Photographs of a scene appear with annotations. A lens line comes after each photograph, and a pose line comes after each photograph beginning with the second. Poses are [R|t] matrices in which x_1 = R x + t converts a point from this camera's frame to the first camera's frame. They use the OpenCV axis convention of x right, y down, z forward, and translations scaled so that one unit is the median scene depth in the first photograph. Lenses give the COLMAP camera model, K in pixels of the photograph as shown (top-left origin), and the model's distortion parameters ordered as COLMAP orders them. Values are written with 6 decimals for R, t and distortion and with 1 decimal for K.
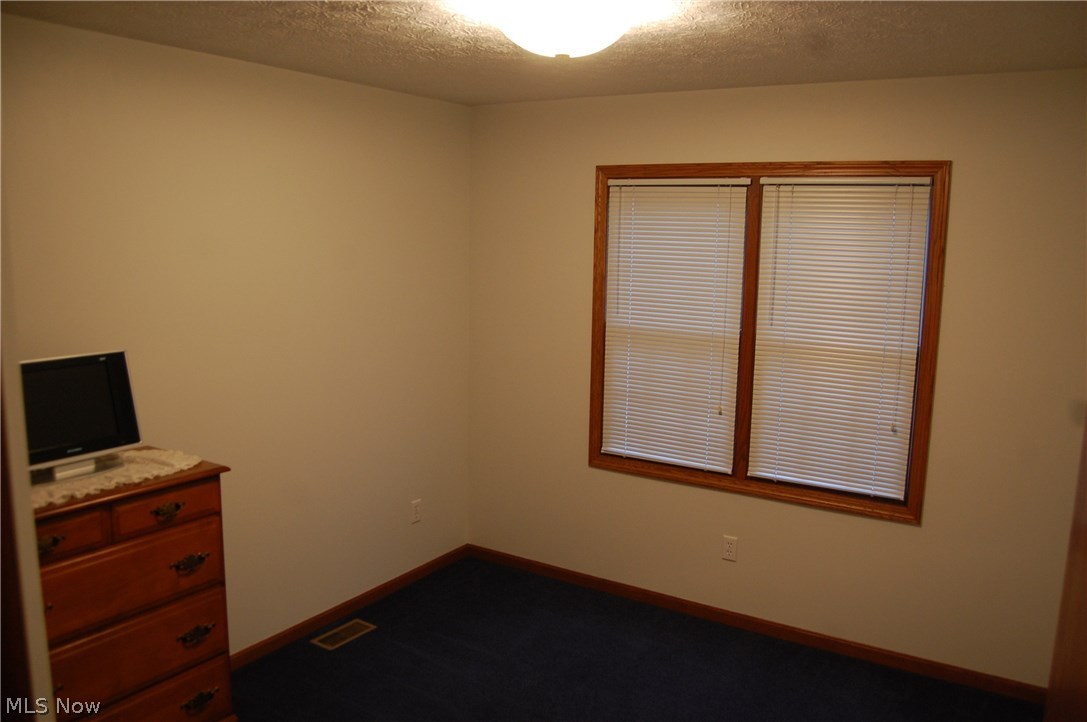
lens RADIAL K [[847.8, 0, 543.5], [0, 847.8, 361.0], [0, 0, 1]] dist [-0.063367, 0.001359]
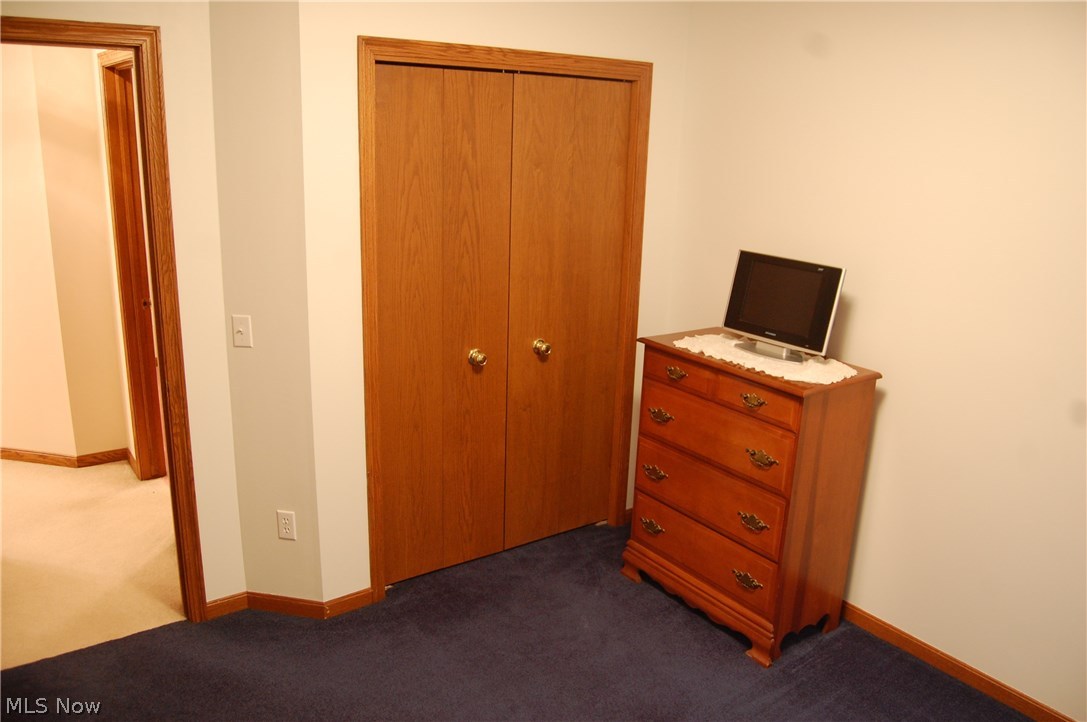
lens RADIAL K [[847.8, 0, 543.5], [0, 847.8, 361.0], [0, 0, 1]] dist [-0.063367, 0.001359]
pose [[-0.355407, 0.226661, -0.906813, 0.662069], [-0.175618, 0.936683, 0.302957, -0.166399], [0.918065, 0.266926, -0.293098, 1.039041]]
